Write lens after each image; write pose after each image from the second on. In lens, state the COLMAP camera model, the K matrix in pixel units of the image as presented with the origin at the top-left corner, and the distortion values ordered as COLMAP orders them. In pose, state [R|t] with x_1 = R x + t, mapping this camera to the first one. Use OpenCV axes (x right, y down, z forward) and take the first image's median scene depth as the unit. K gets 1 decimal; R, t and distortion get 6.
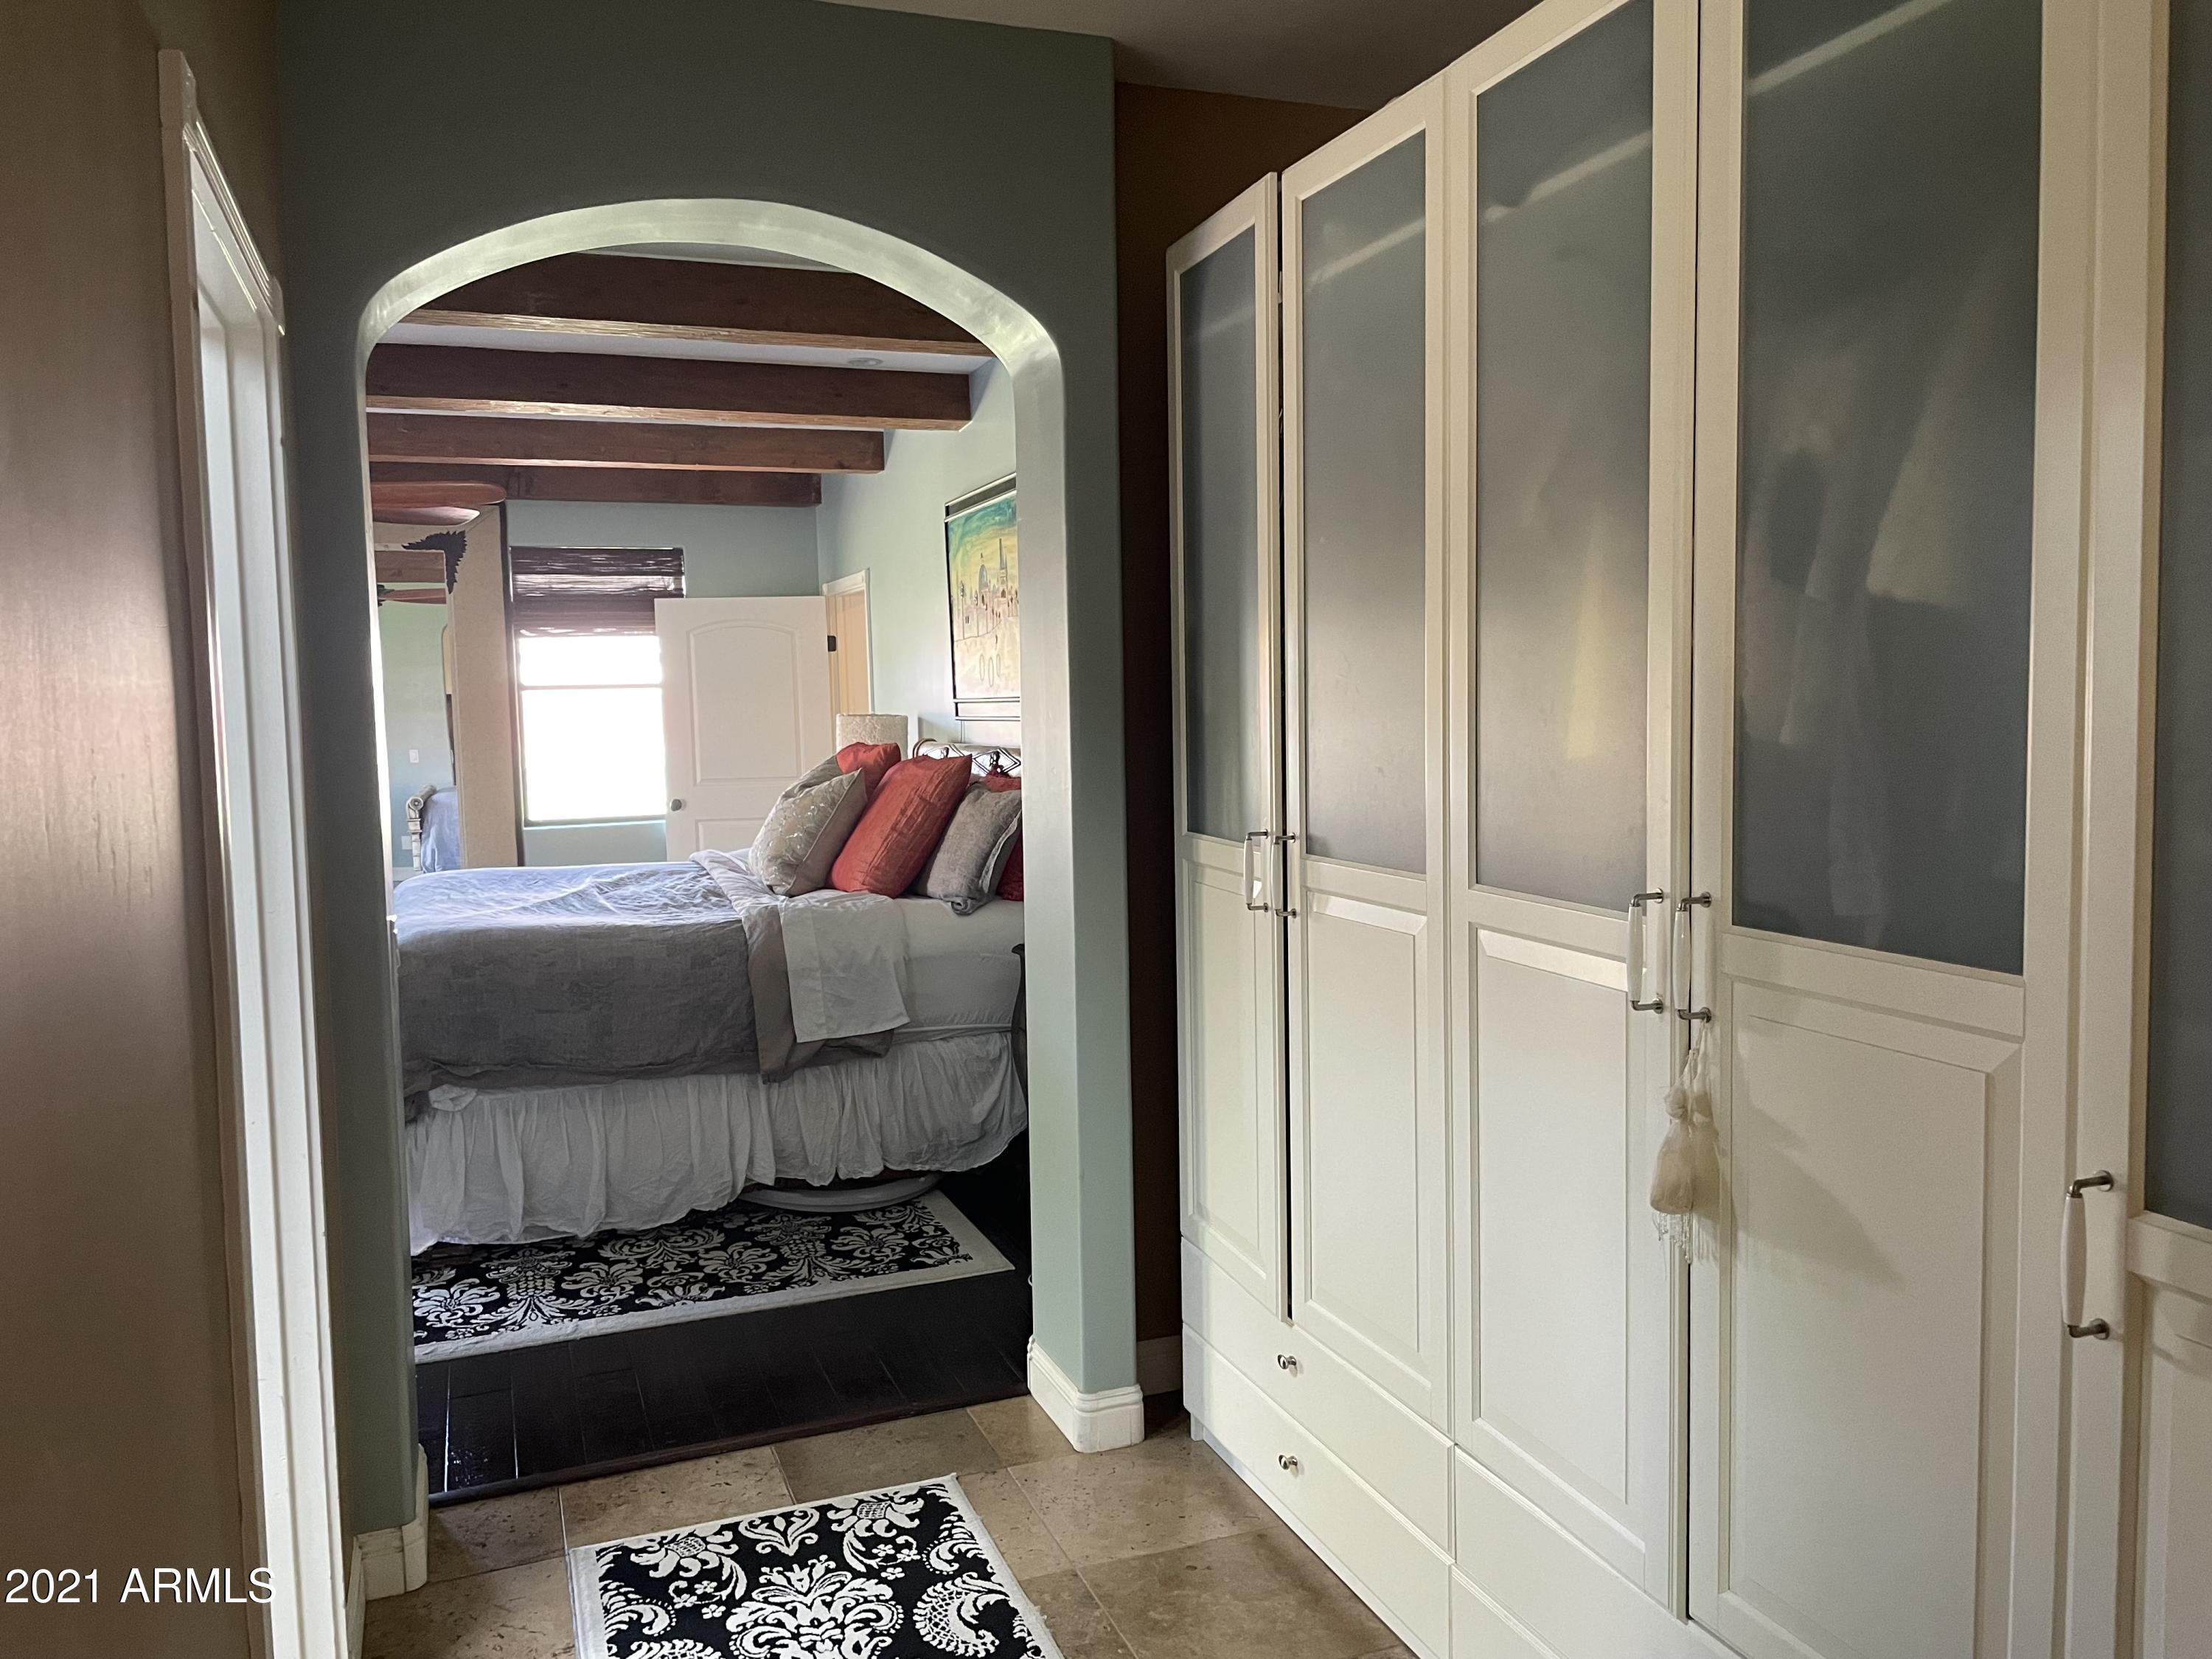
lens RADIAL K [[1694.2, 0, 1106.0], [0, 1694.2, 829.5], [0, 0, 1]] dist [0.136031, -0.165478]
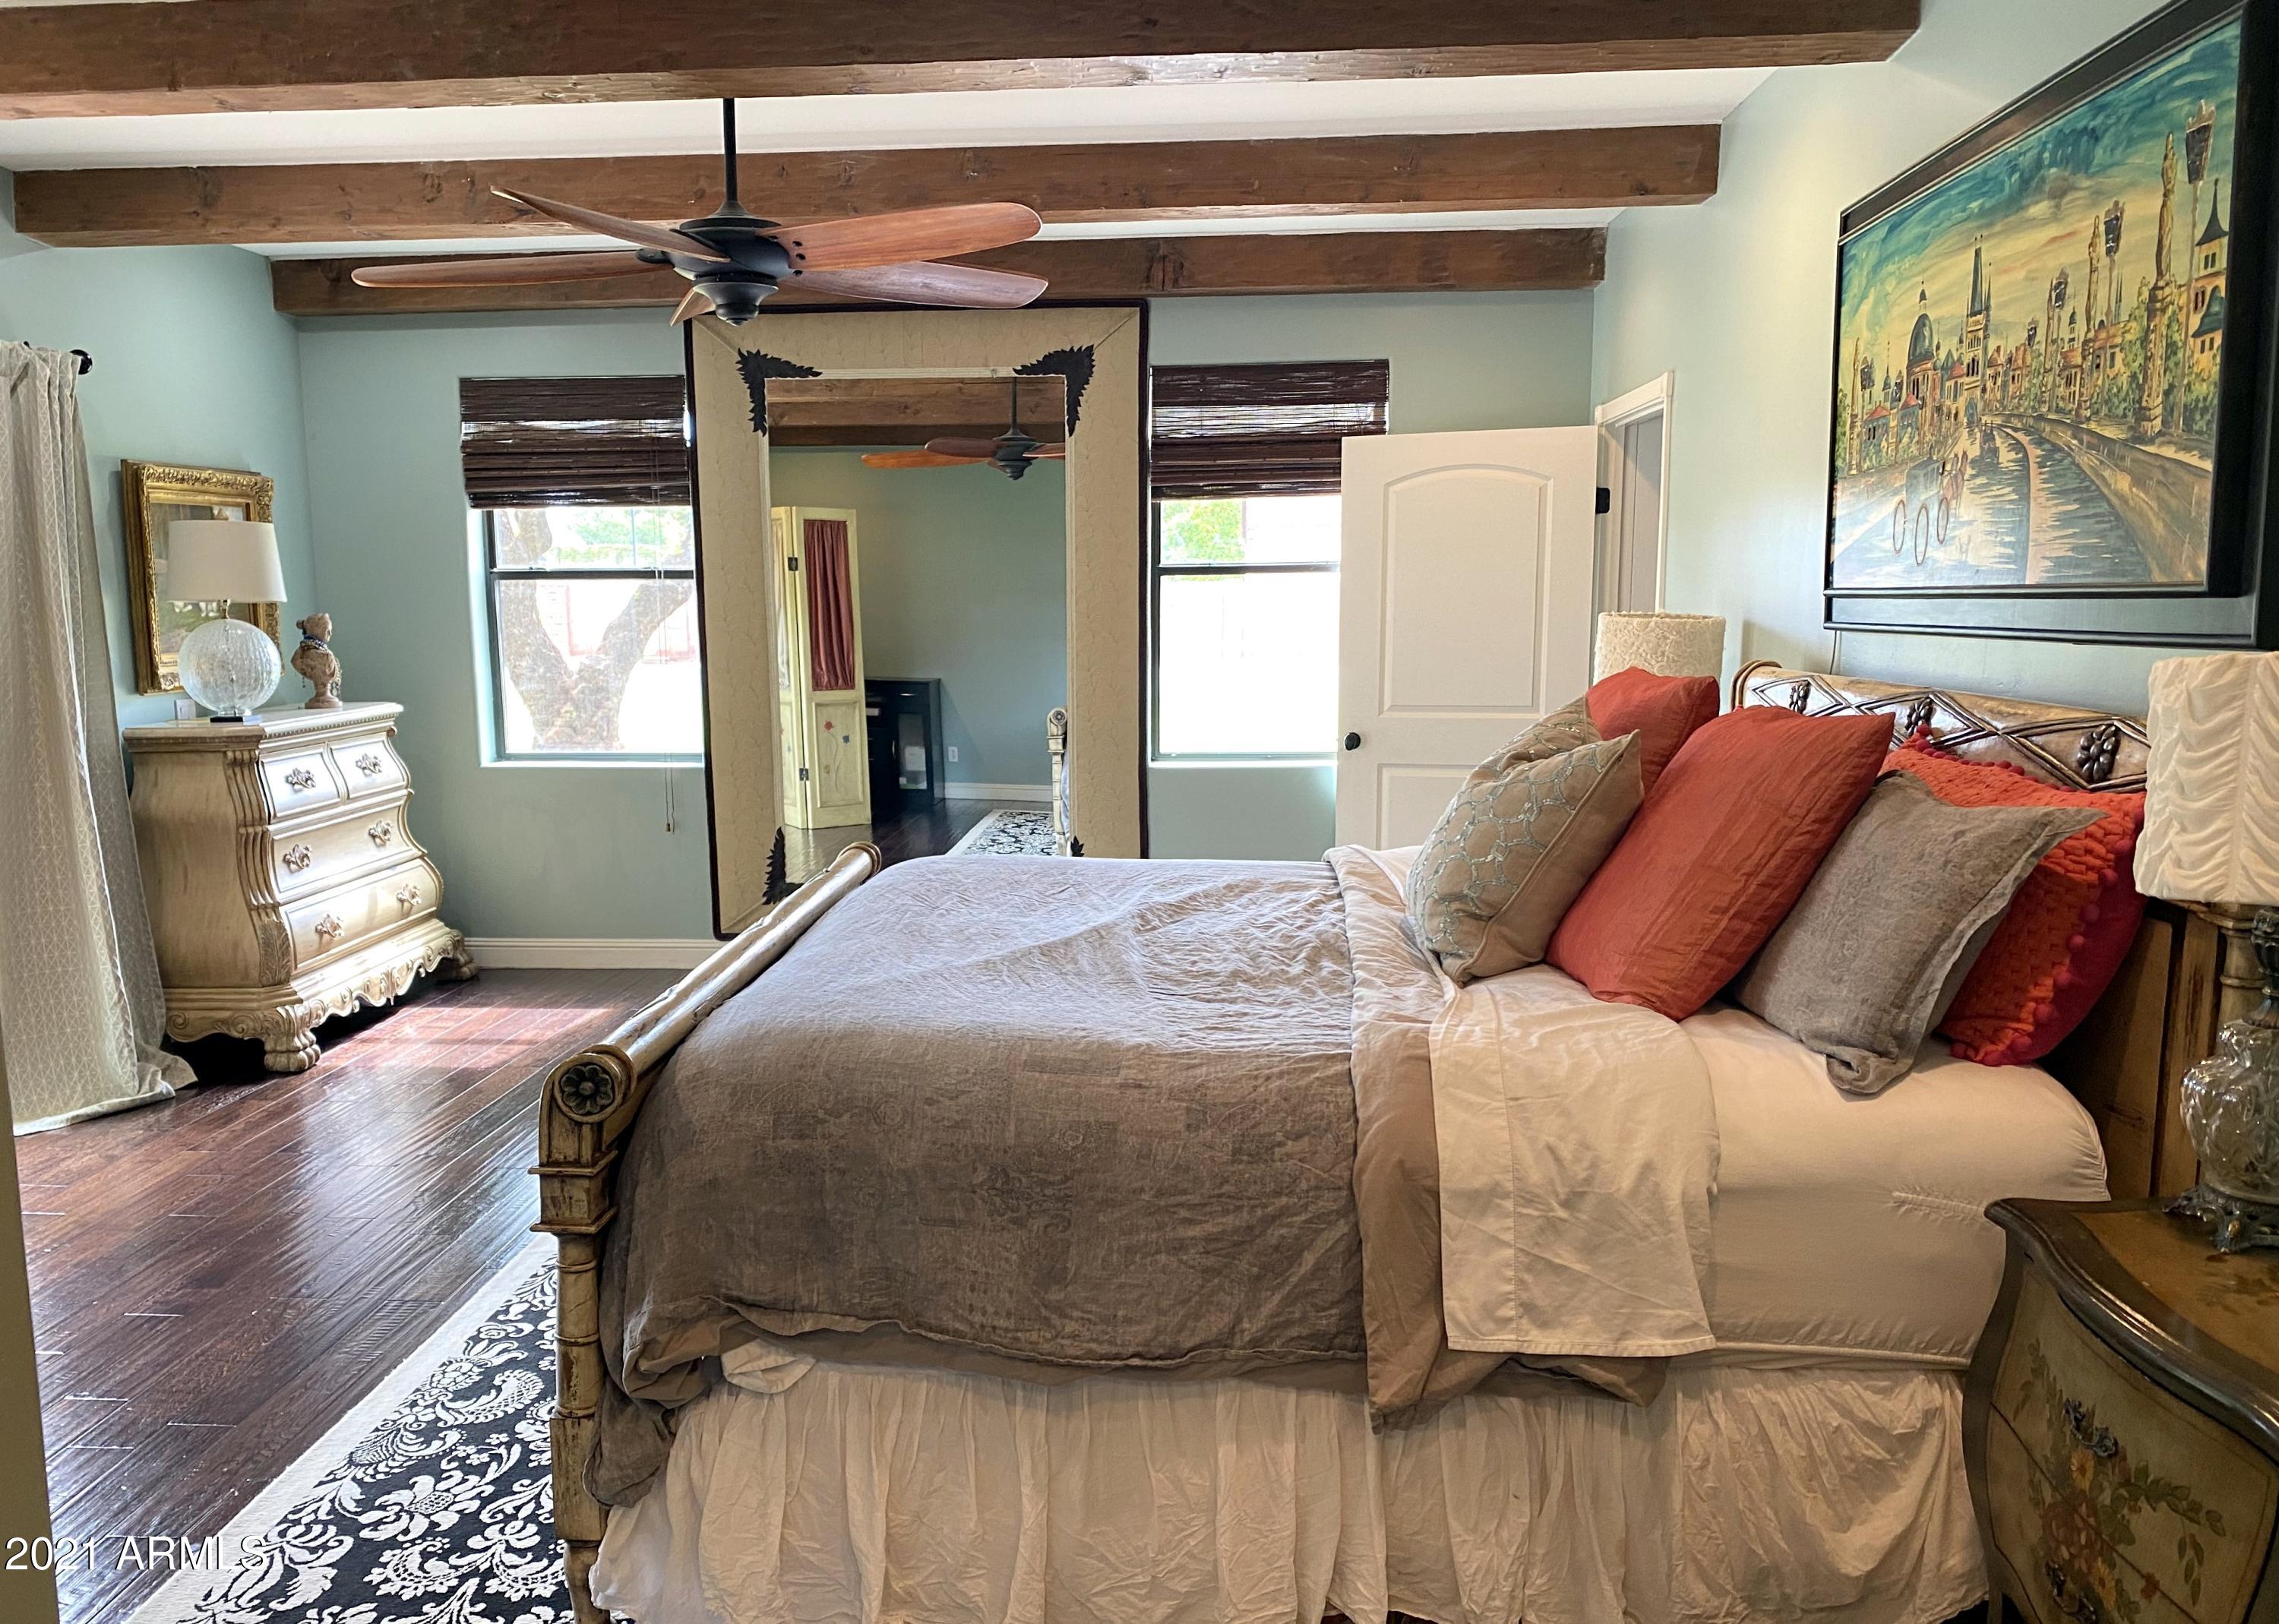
lens RADIAL K [[1573.9, 0, 1139.5], [0, 1573.9, 812.0], [0, 0, 1]] dist [0.023011, -0.003391]
pose [[0.902380, 0.076016, -0.424185, -0.085494], [-0.047315, 0.995845, 0.077807, -0.044599], [0.428337, -0.050141, 0.902227, 0.575032]]
